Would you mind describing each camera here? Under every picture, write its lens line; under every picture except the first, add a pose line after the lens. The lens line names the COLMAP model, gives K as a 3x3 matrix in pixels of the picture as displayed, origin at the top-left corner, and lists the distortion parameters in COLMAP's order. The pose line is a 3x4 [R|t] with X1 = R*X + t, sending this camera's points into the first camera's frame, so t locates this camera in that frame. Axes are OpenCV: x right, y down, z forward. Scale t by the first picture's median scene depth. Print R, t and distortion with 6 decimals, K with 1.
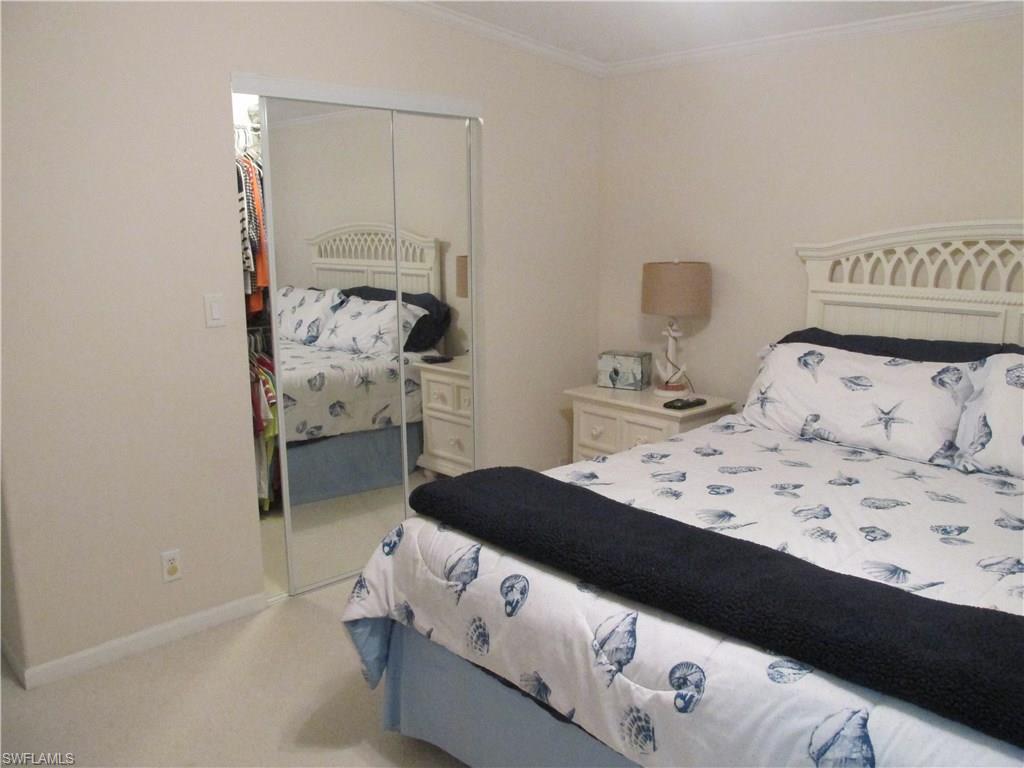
lens RADIAL K [[844.1, 0, 516.0], [0, 844.1, 382.3], [0, 0, 1]] dist [-0.039395, -0.003294]
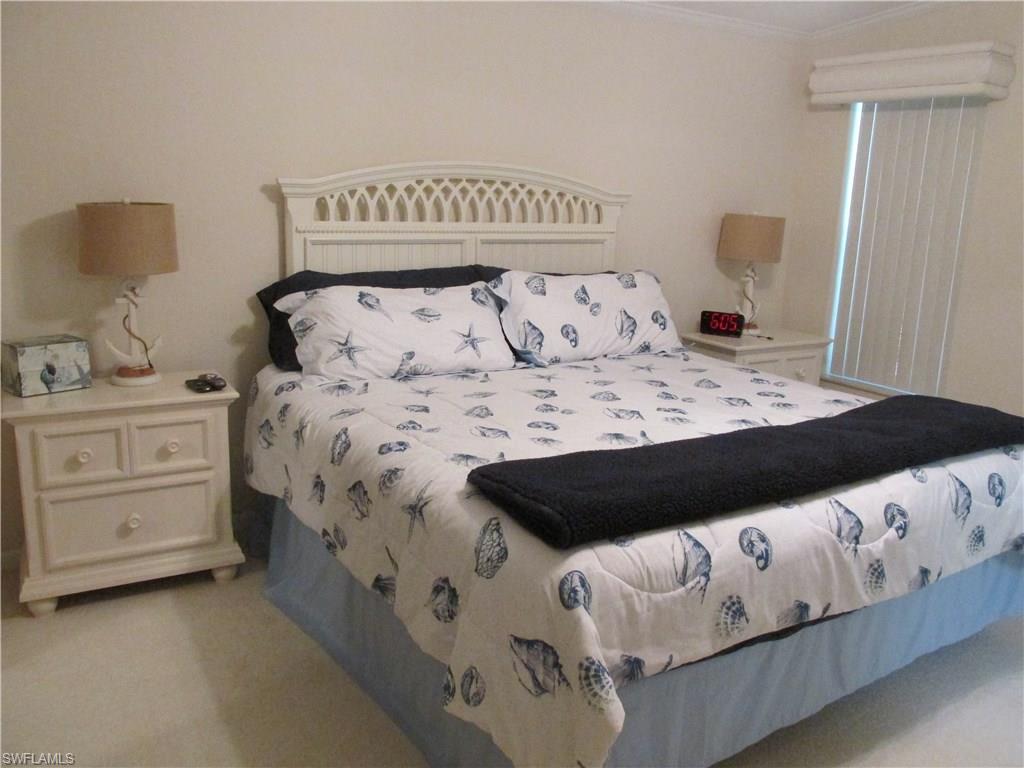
lens RADIAL K [[844.1, 0, 516.0], [0, 844.1, 382.3], [0, 0, 1]] dist [-0.039395, -0.003294]
pose [[0.214725, -0.209240, 0.953998, -0.719216], [0.147294, 0.972547, 0.180155, -0.109893], [-0.965504, 0.101834, 0.239650, 0.784965]]
